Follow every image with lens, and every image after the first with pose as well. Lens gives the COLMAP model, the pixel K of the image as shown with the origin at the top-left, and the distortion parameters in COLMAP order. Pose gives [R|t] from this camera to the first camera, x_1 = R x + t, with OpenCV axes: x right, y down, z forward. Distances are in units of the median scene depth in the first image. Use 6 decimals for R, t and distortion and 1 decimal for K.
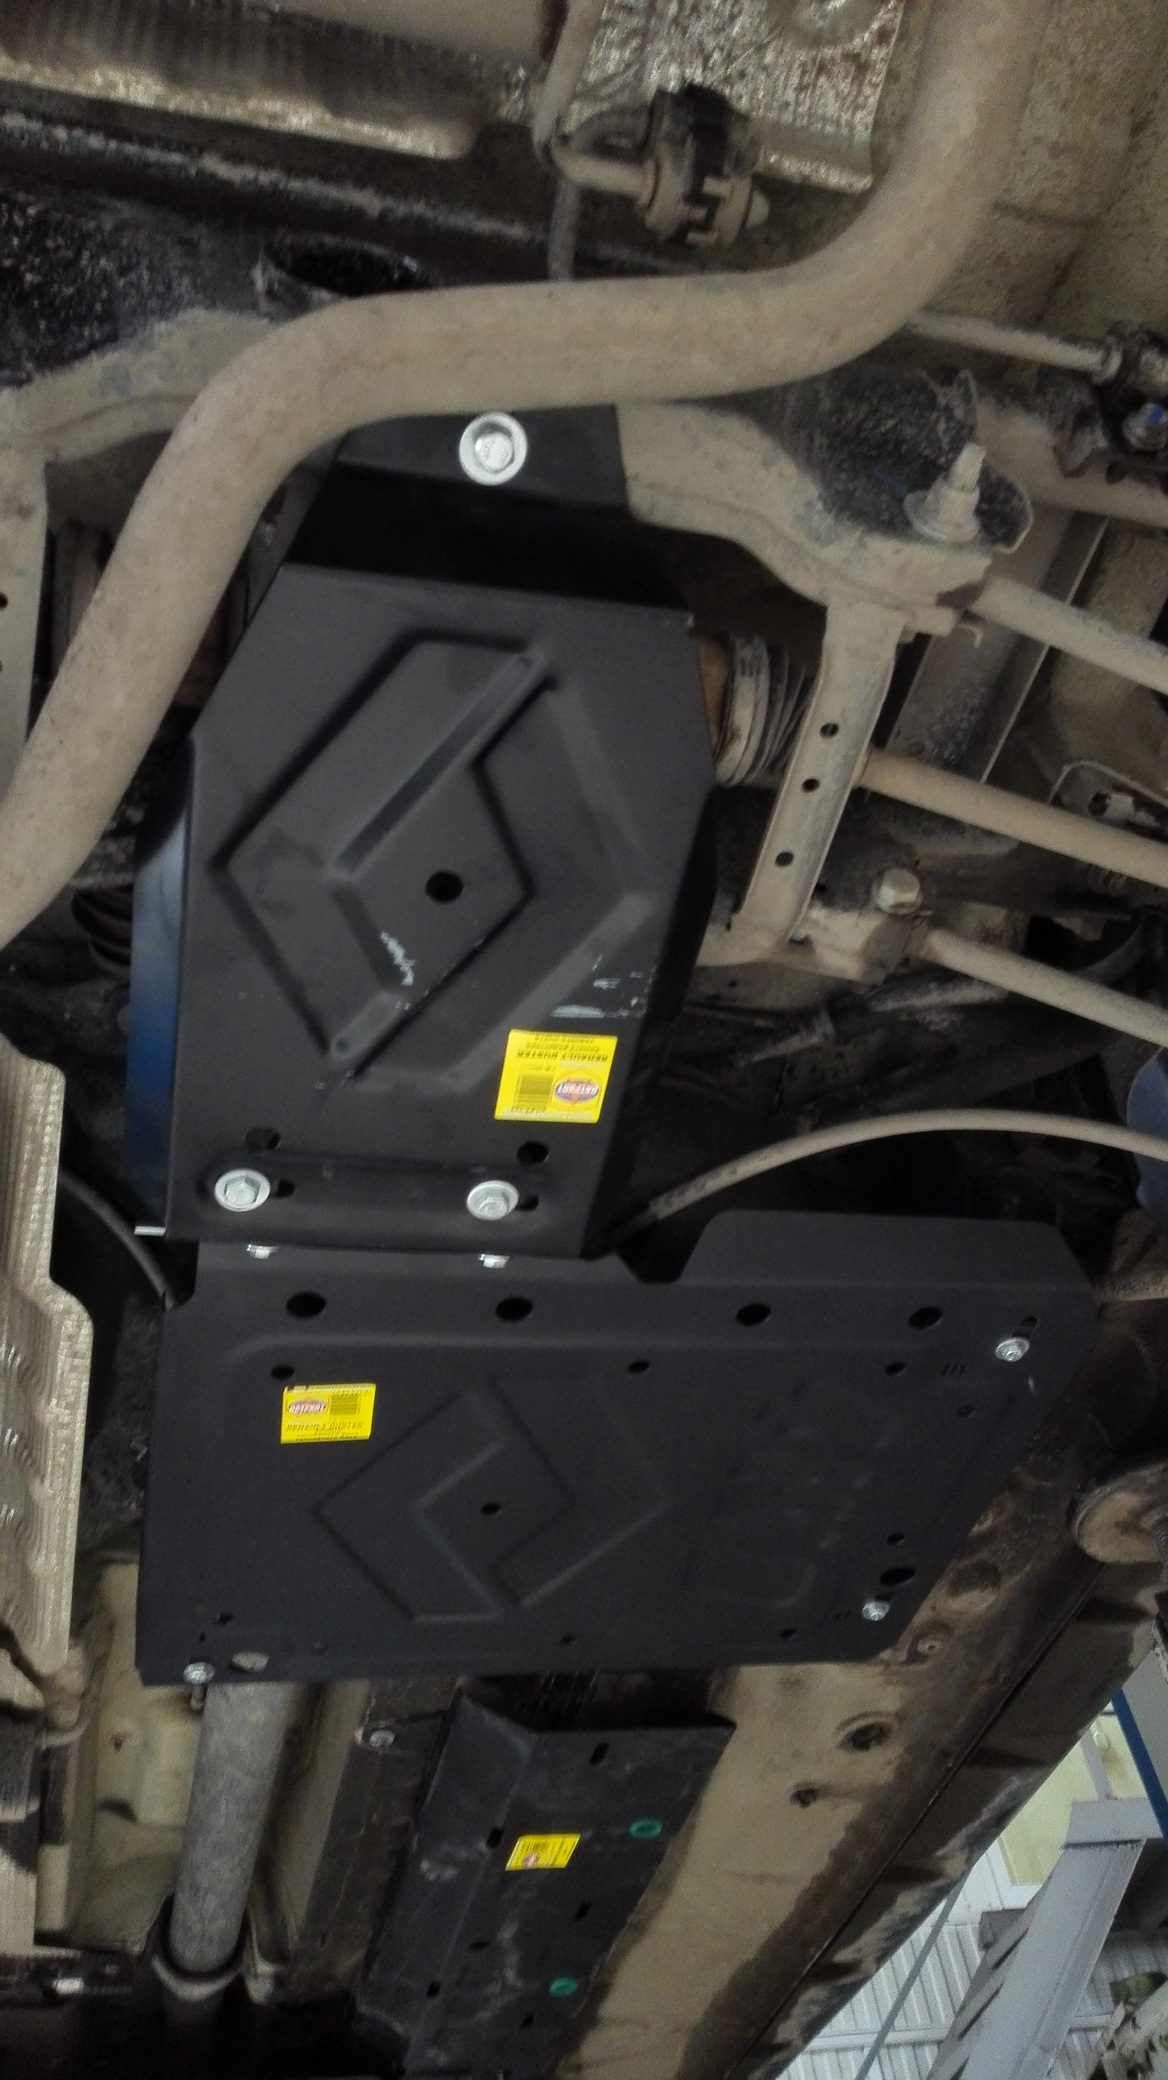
lens RADIAL K [[1763.5, 0, 662.1], [0, 1763.5, 1038.1], [0, 0, 1]] dist [0.174349, -0.296551]
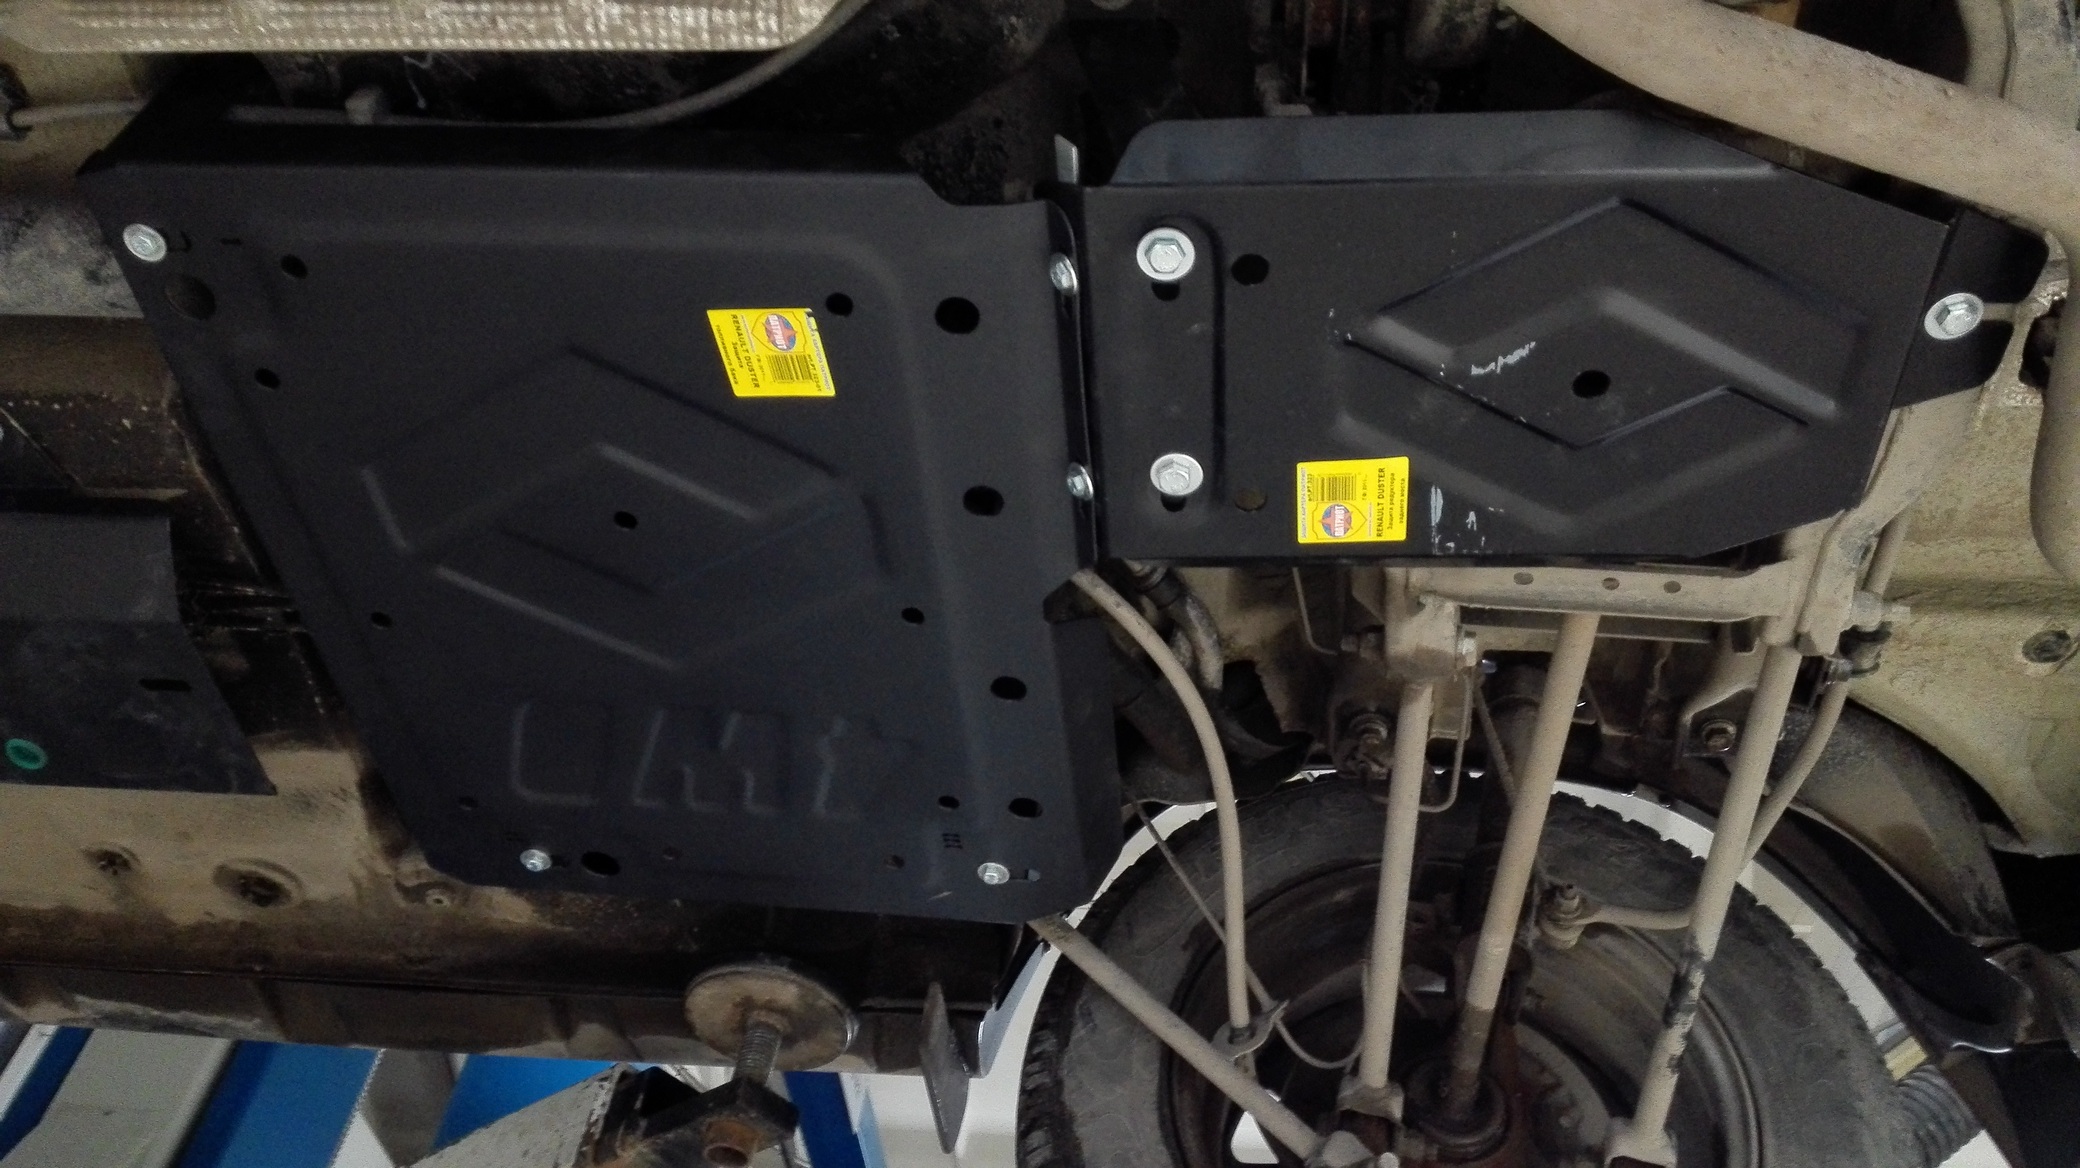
lens RADIAL K [[1732.8, 0, 1043.0], [0, 1732.8, 561.3], [0, 0, 1]] dist [0.135099, -0.233760]
pose [[0.255948, 0.816946, 0.516807, -0.563046], [-0.788841, 0.485525, -0.376824, 0.526593], [-0.558767, -0.311231, 0.768709, 0.293054]]
